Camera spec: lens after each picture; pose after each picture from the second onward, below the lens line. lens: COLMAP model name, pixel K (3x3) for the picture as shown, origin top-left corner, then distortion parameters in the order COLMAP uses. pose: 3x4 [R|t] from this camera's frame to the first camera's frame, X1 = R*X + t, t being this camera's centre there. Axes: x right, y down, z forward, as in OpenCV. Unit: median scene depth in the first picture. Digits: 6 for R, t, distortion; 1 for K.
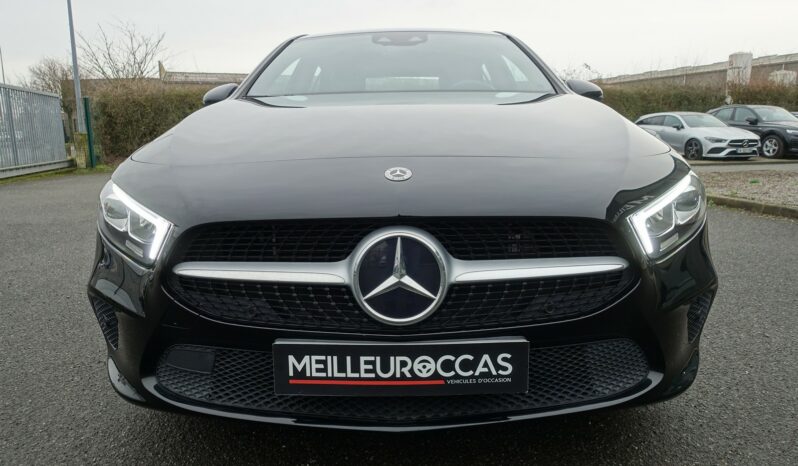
lens RADIAL K [[545.2, 0, 396.4], [0, 545.2, 225.4], [0, 0, 1]] dist [-0.013849, 0.008033]
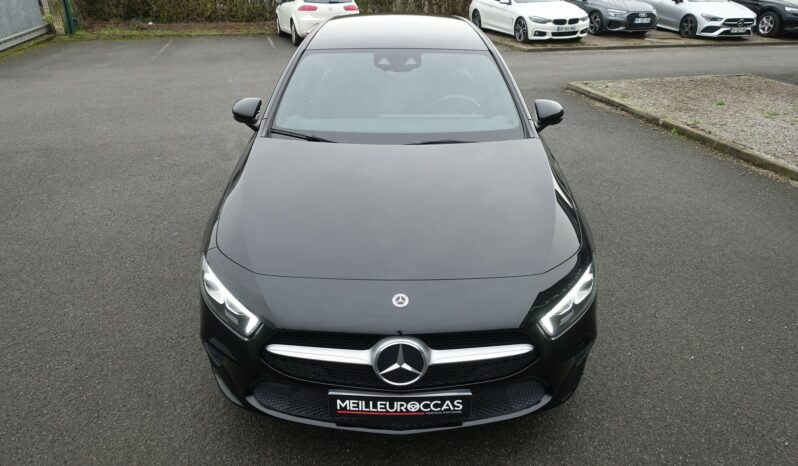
lens RADIAL K [[545.2, 0, 395.8], [0, 545.2, 227.0], [0, 0, 1]] dist [-0.013849, 0.008033]
pose [[0.999678, 0.009196, 0.023639, -0.053783], [-0.015303, 0.961897, 0.272982, -0.792368], [-0.020228, -0.273256, 0.961729, -0.558129]]
